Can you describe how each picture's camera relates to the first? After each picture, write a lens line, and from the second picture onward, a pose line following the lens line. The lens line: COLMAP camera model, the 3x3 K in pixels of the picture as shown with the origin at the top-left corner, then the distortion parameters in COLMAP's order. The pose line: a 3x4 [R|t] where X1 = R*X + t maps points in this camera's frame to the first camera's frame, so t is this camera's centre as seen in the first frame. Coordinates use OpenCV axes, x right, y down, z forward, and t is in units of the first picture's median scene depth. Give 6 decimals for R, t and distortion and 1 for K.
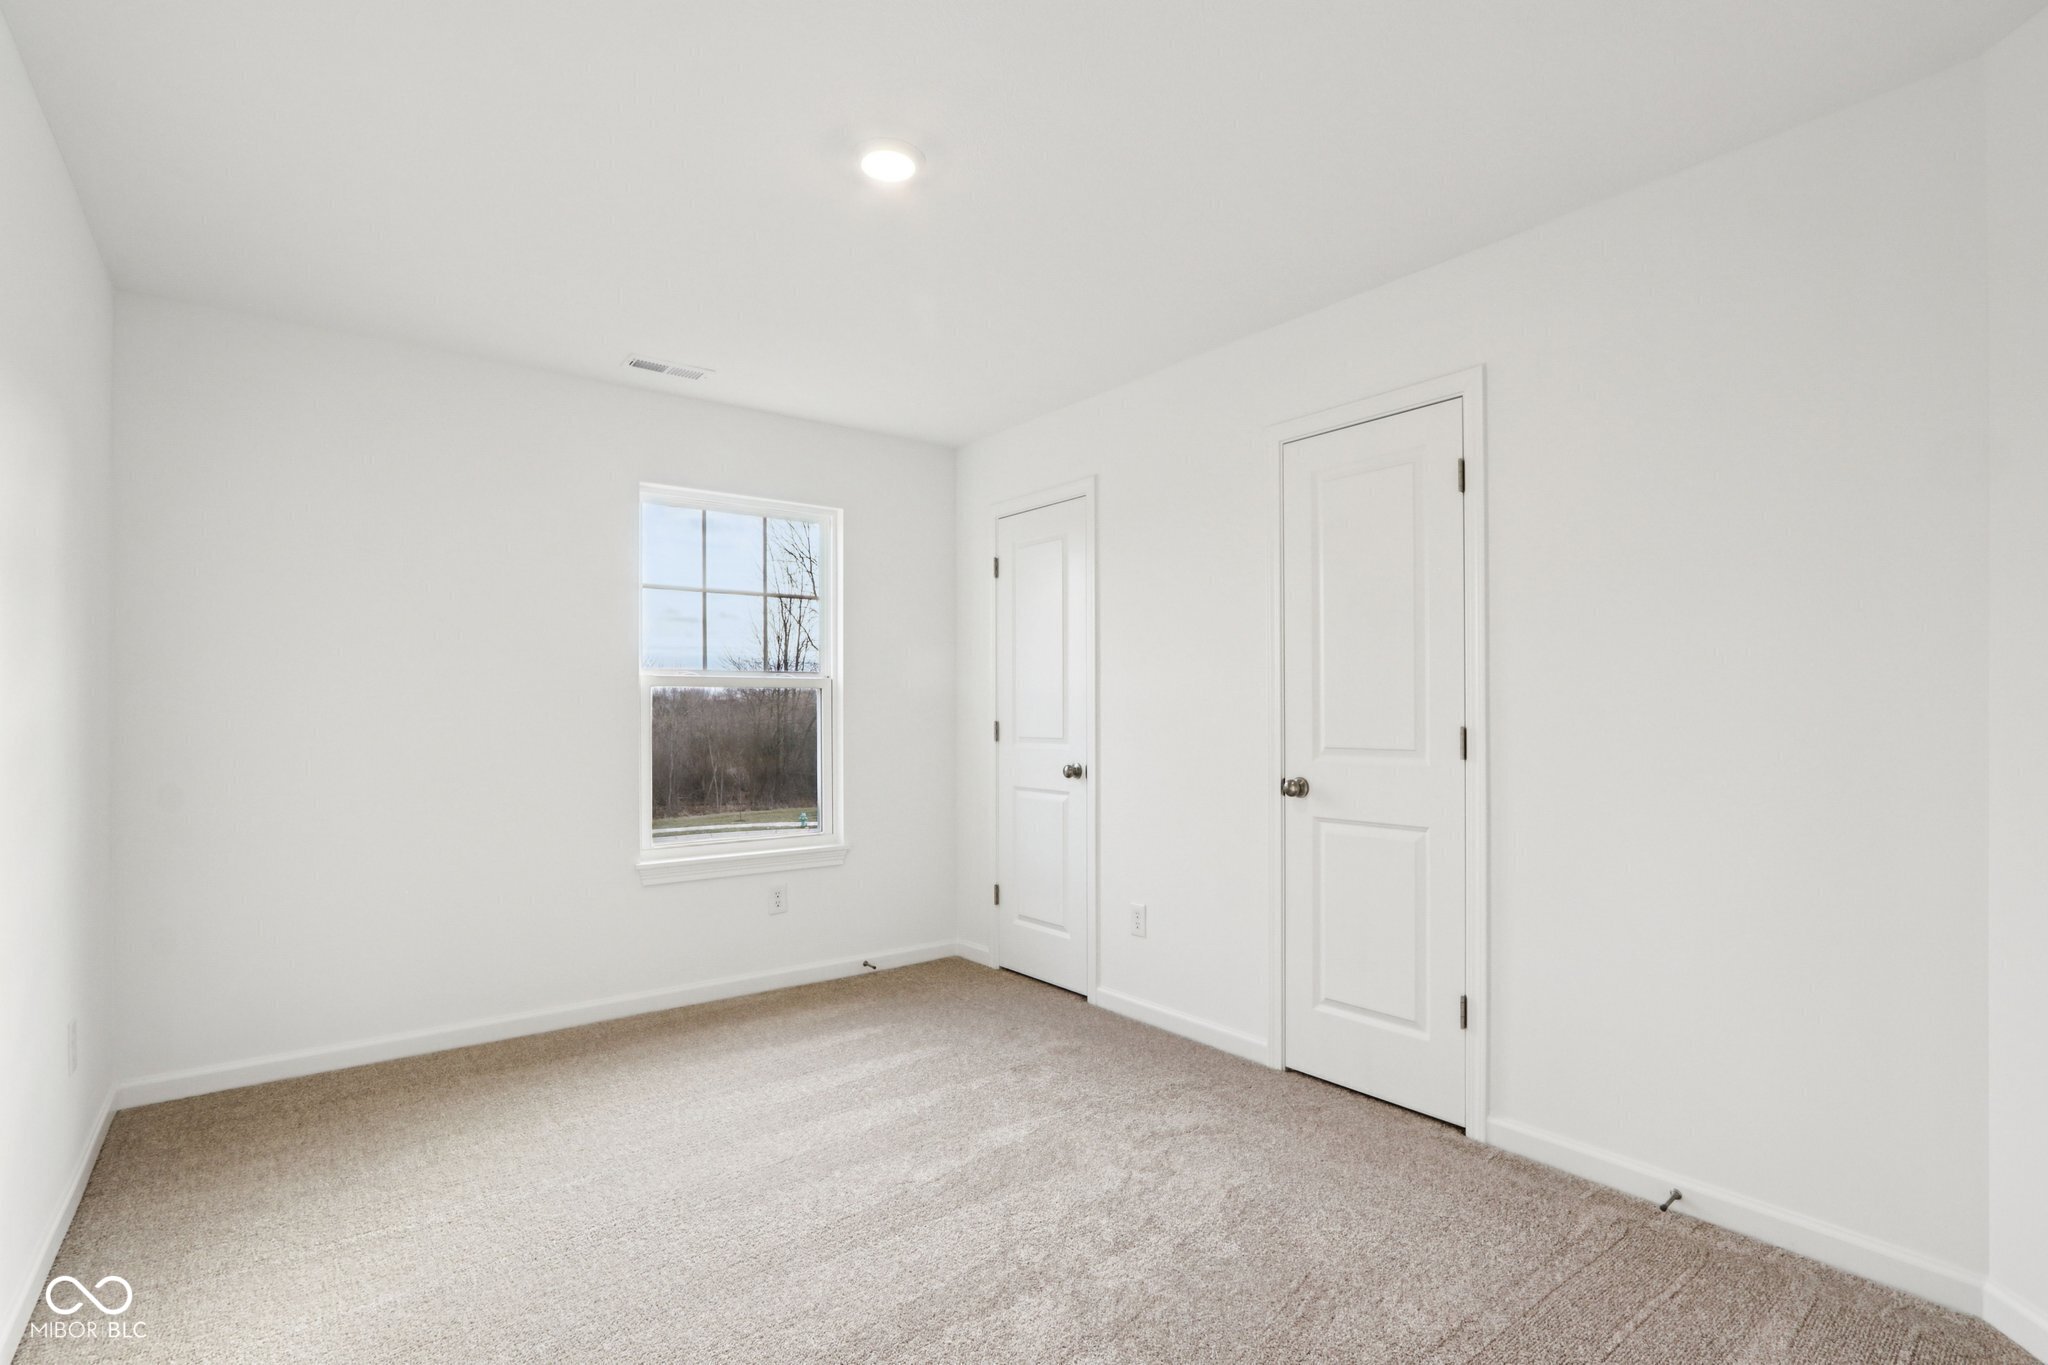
lens RADIAL K [[974.3, 0, 1019.8], [0, 974.3, 698.5], [0, 0, 1]] dist [-0.018852, -0.000526]
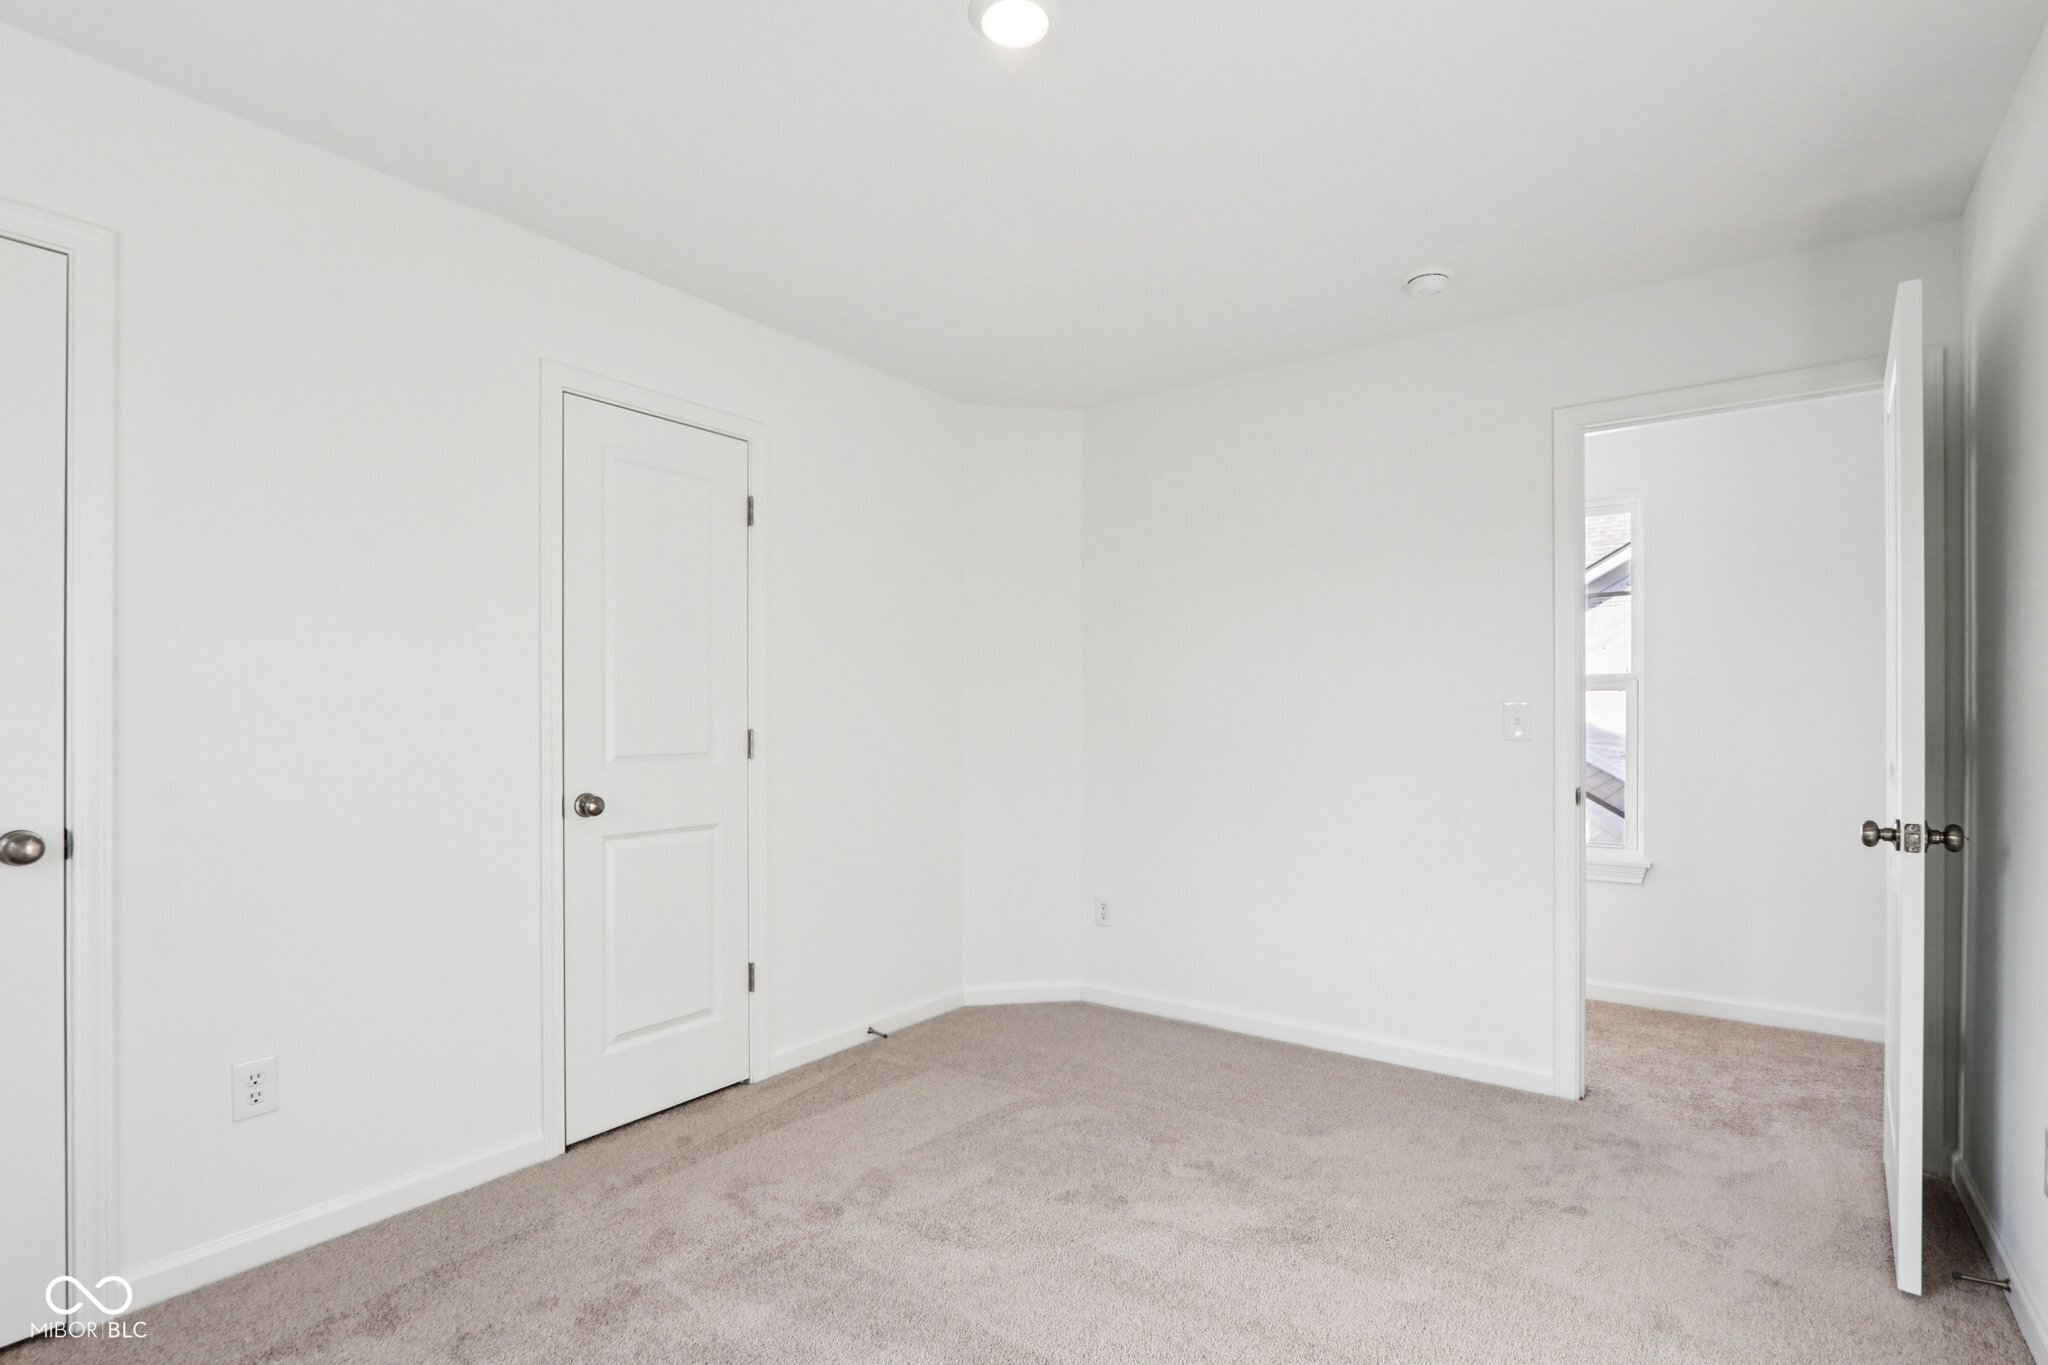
lens RADIAL K [[950.1, 0, 1063.2], [0, 950.1, 717.5], [0, 0, 1]] dist [-0.022814, 0.000137]
pose [[-0.294534, 0.003098, 0.955636, -0.692868], [-0.002614, 0.999988, -0.004047, 0.017871], [-0.955637, -0.003690, -0.294523, 0.931395]]
